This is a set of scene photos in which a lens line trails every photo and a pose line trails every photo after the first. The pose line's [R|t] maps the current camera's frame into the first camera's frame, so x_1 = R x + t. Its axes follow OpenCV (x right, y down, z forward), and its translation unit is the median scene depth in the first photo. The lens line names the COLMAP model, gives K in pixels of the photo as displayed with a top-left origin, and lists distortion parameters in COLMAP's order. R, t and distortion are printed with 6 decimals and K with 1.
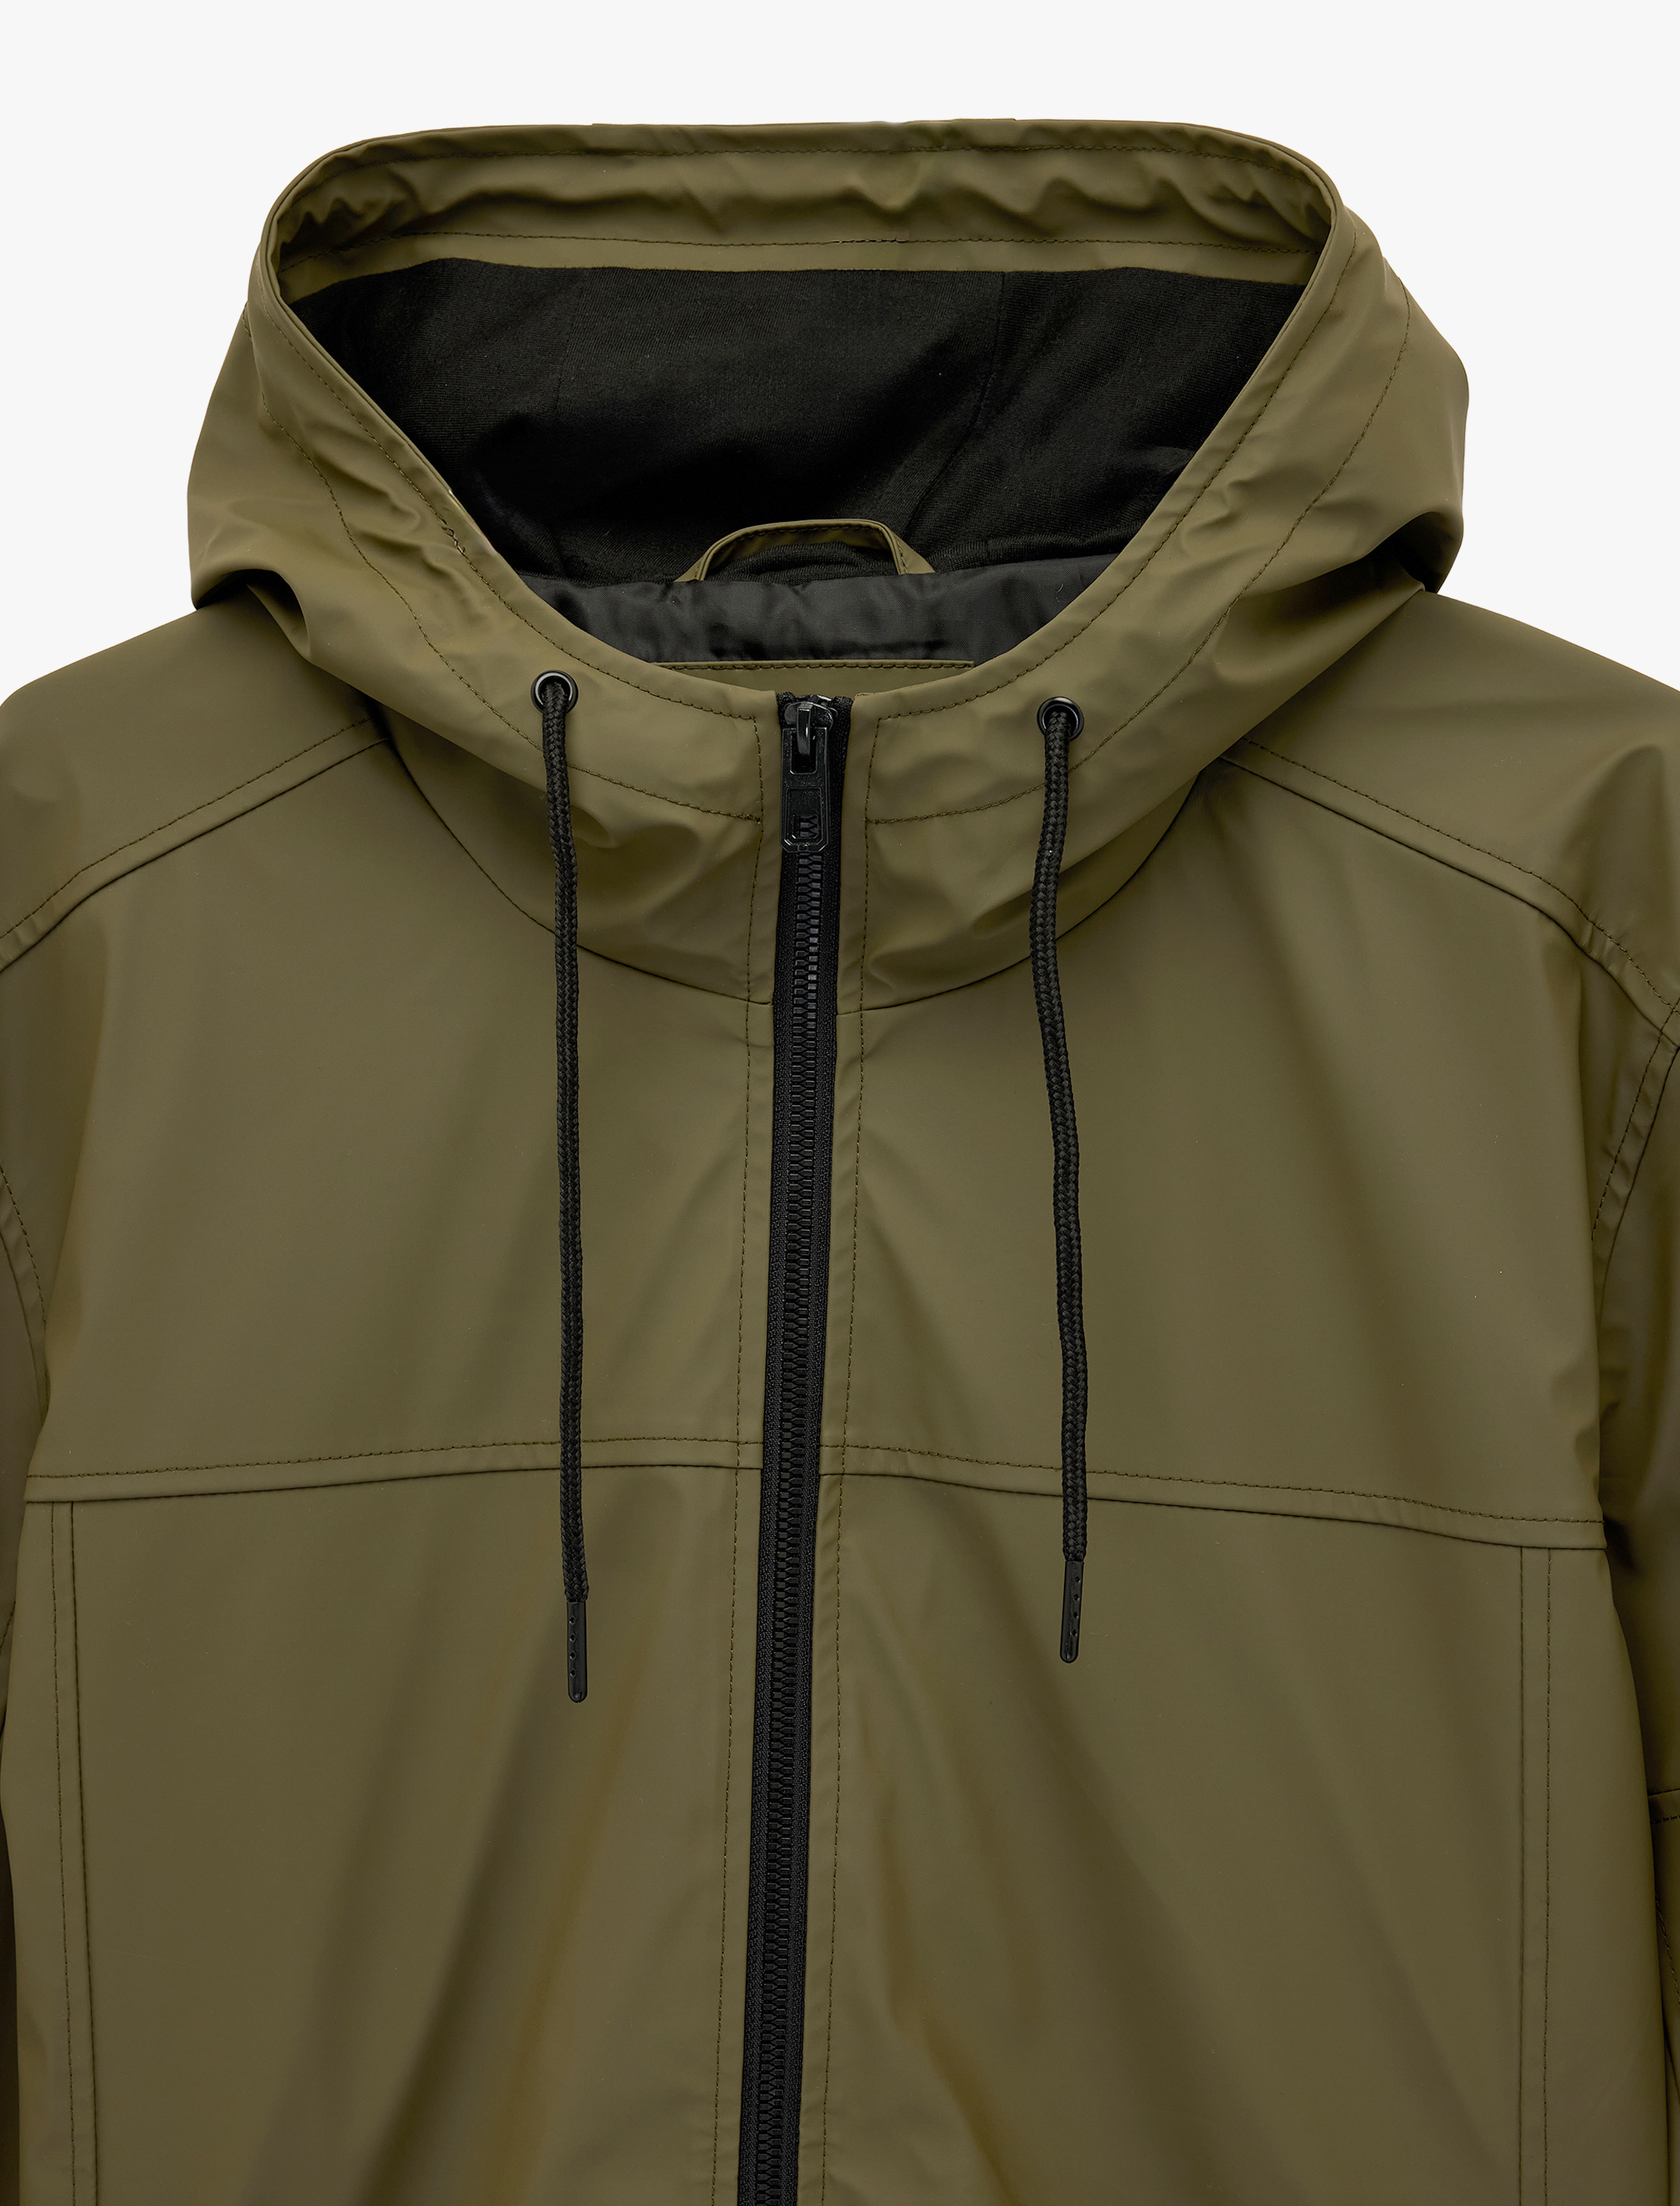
lens RADIAL K [[5221.9, 0, 845.5], [0, 5221.9, 1101.0], [0, 0, 1]] dist [-0.025858, 0.000000]
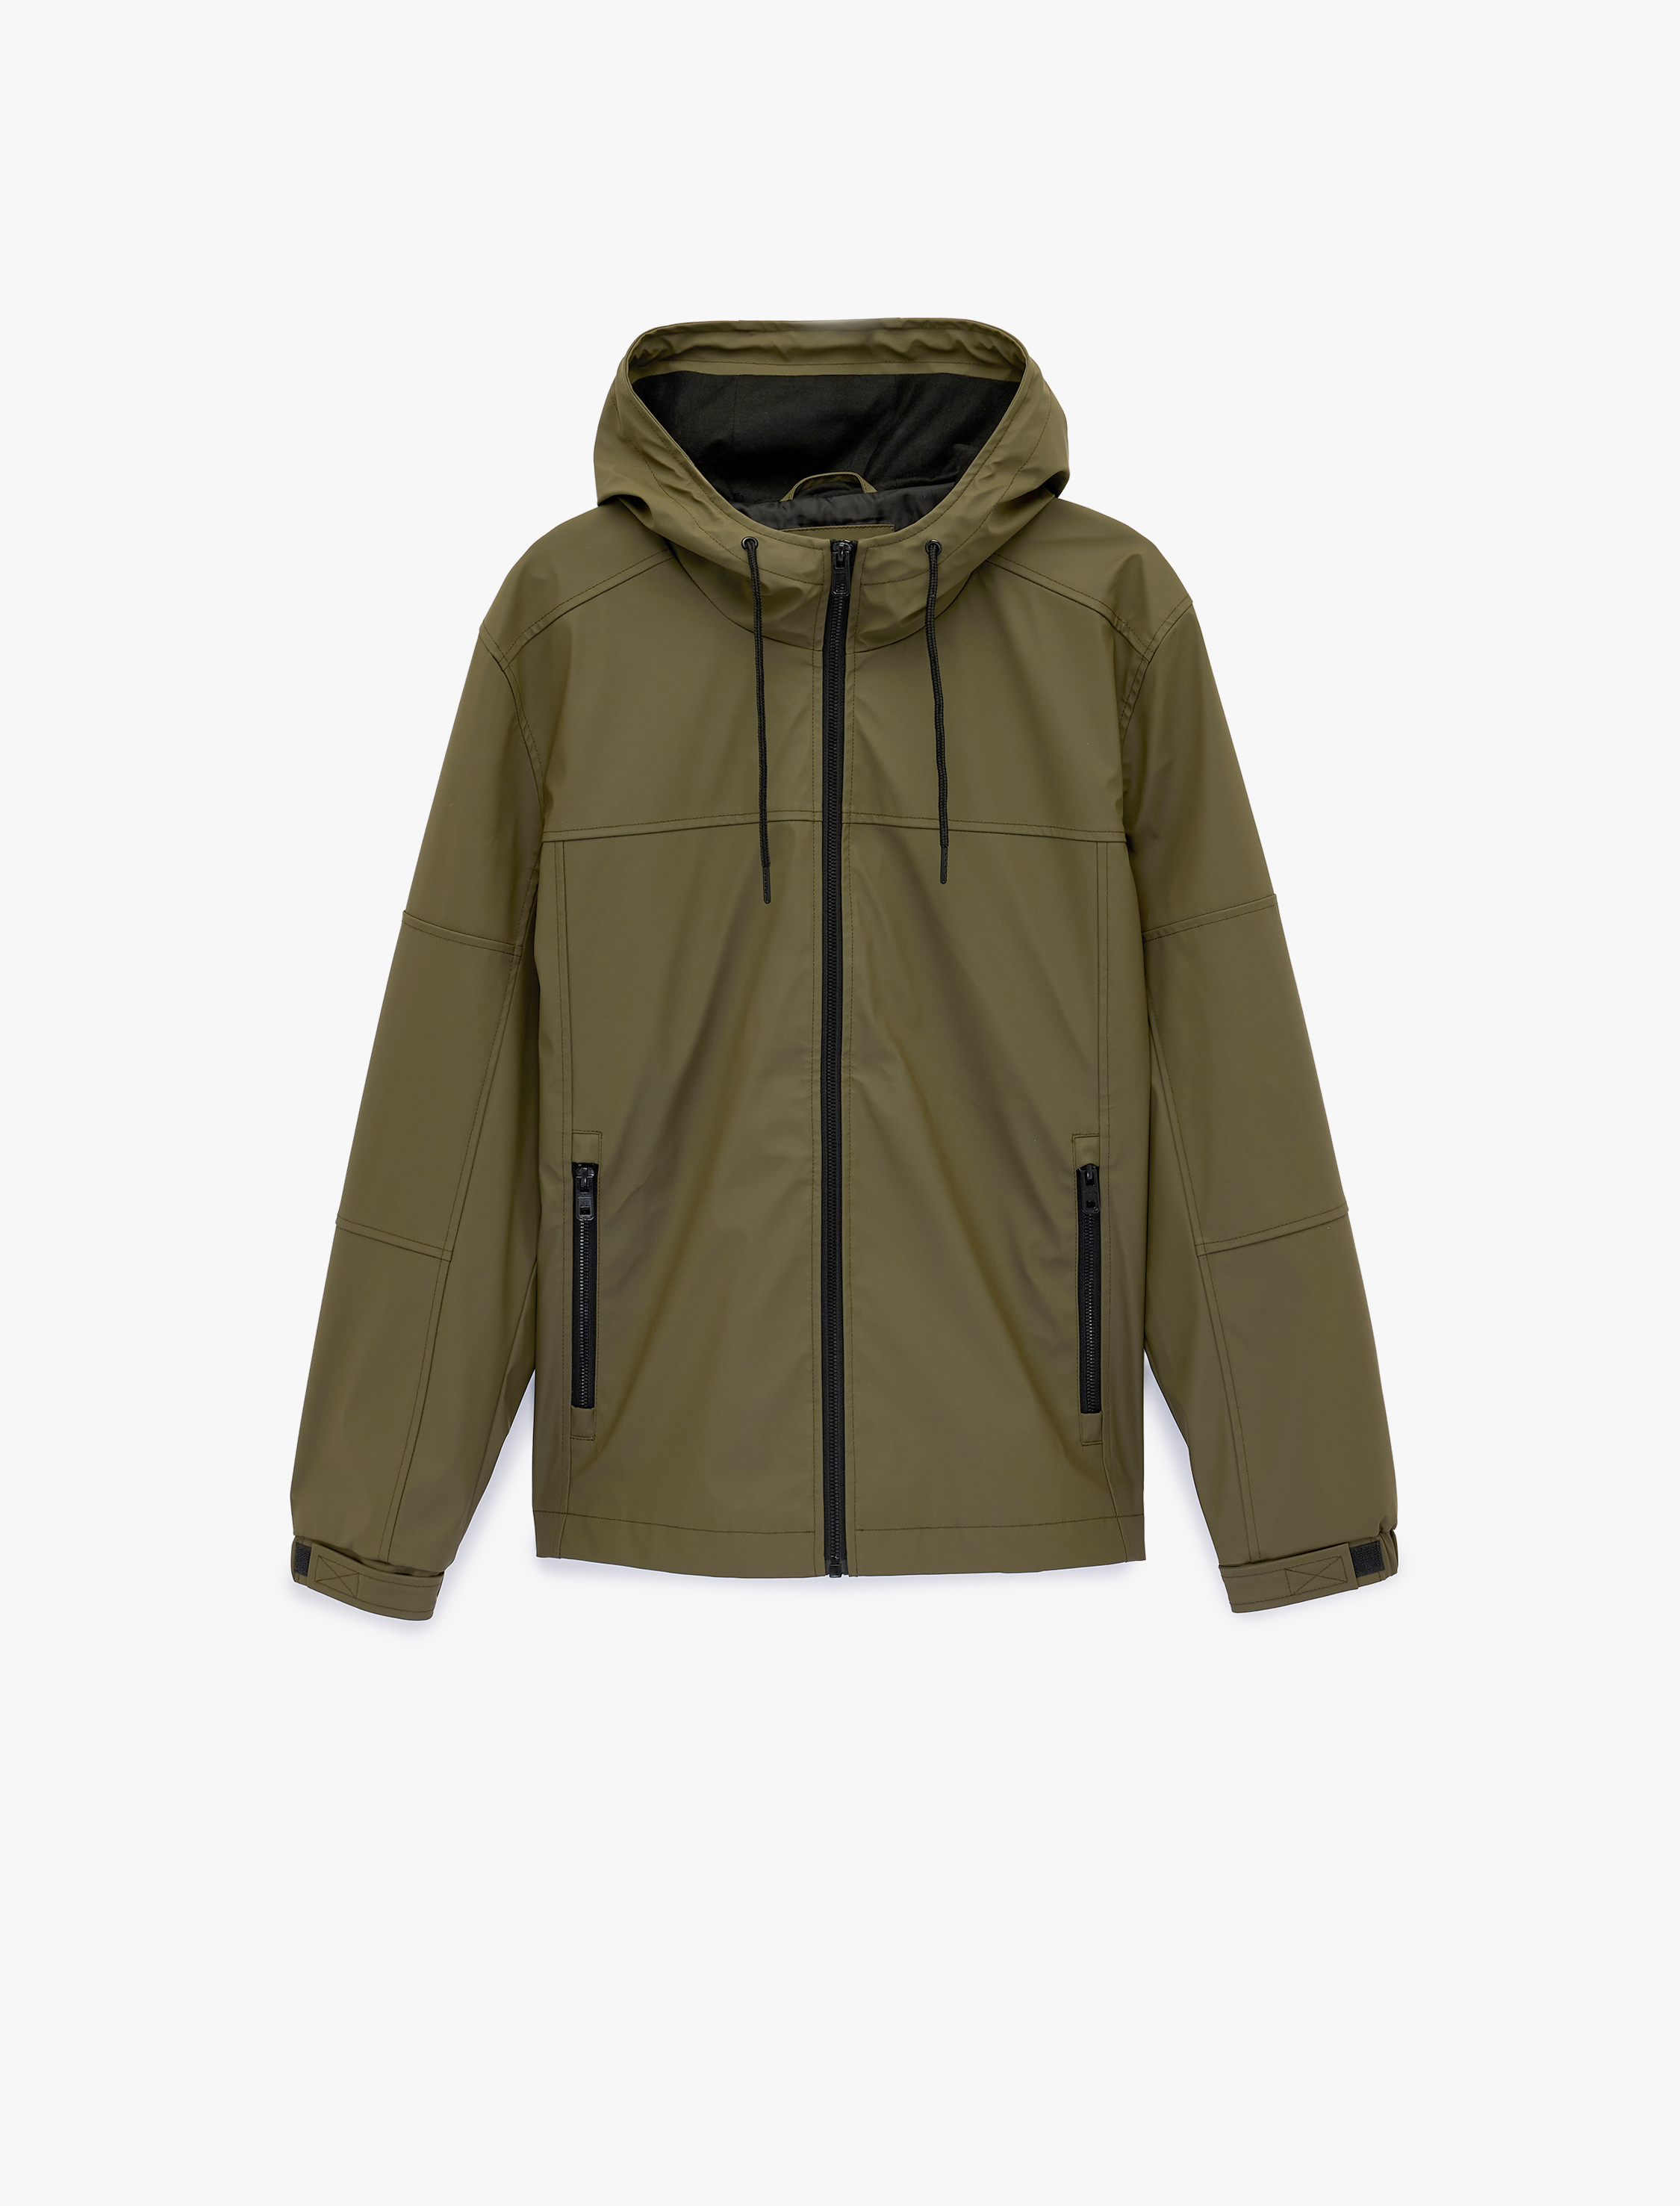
lens RADIAL K [[5221.9, 0, 837.5], [0, 5221.9, 1087.8], [0, 0, 1]] dist [-0.025858, 0.000000]
pose [[0.988635, -0.028711, 0.147570, -0.417864], [0.018321, 0.997287, 0.071293, 0.014613], [-0.149216, -0.067779, 0.986479, -1.719624]]
